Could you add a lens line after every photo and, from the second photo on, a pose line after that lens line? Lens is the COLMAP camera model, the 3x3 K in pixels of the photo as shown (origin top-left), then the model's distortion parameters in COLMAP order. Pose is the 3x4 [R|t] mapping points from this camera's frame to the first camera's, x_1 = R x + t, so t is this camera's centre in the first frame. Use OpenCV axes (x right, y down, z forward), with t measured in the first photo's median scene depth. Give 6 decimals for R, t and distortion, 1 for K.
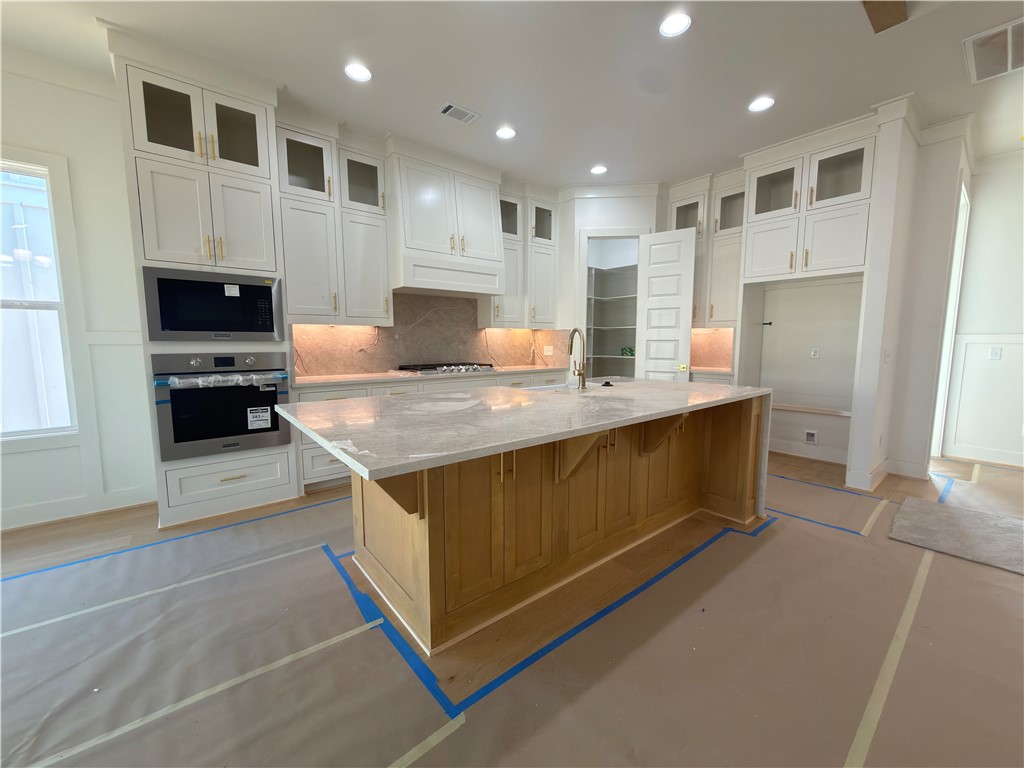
lens RADIAL K [[407.7, 0, 511.1], [0, 407.7, 383.5], [0, 0, 1]] dist [0.001175, -0.000131]
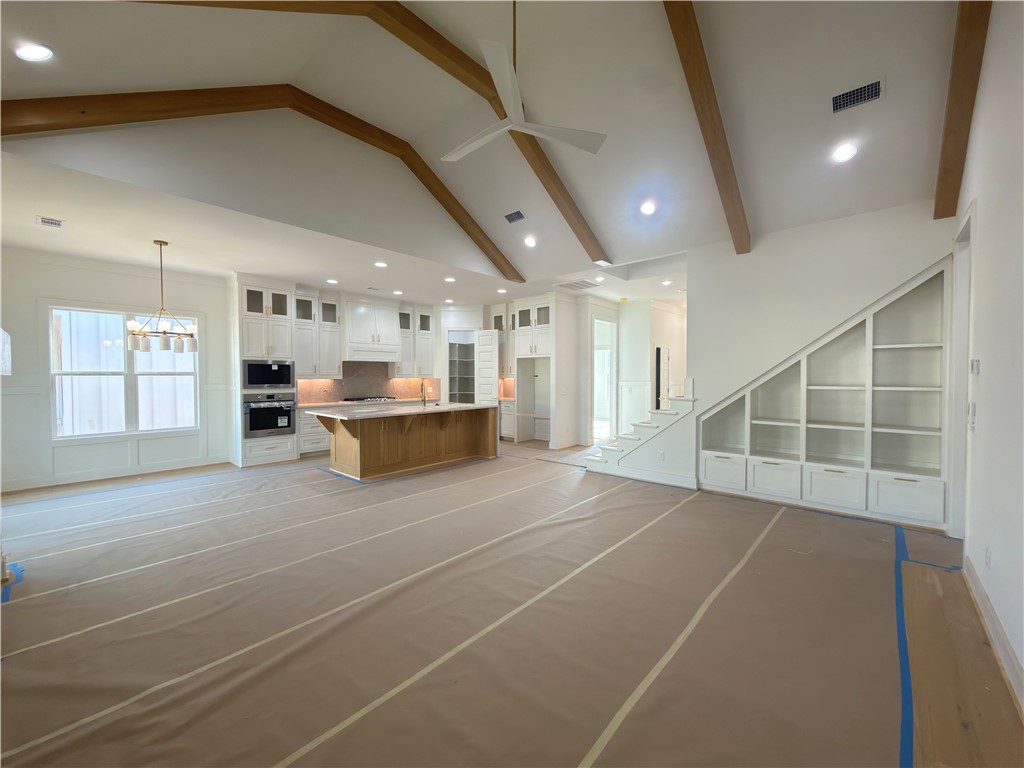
lens RADIAL K [[407.7, 0, 511.8], [0, 407.7, 385.3], [0, 0, 1]] dist [0.001175, -0.000131]
pose [[0.987927, -0.005476, 0.154822, 0.252753], [0.018054, 0.996635, -0.079953, 0.074502], [-0.153863, 0.081783, 0.984702, -1.236757]]
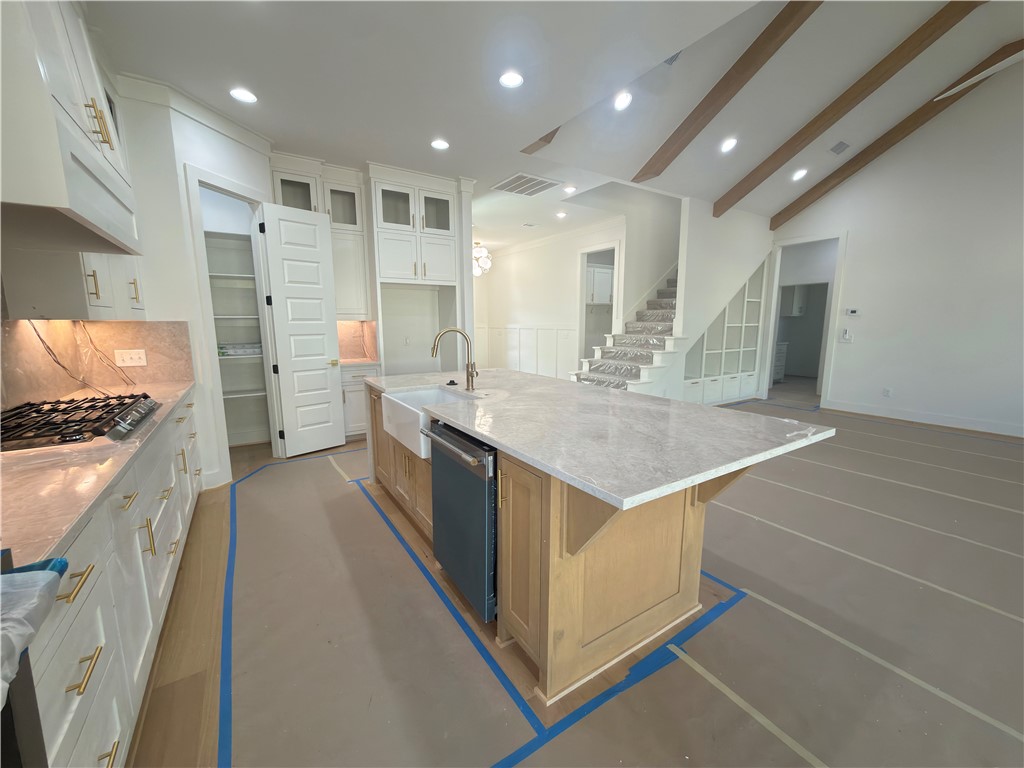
lens RADIAL K [[407.7, 0, 513.9], [0, 407.7, 384.1], [0, 0, 1]] dist [0.001175, -0.000131]
pose [[0.104635, -0.152023, 0.982823, -0.617973], [0.105968, 0.984326, 0.140974, -0.102067], [-0.988849, 0.089397, 0.119104, 0.612811]]
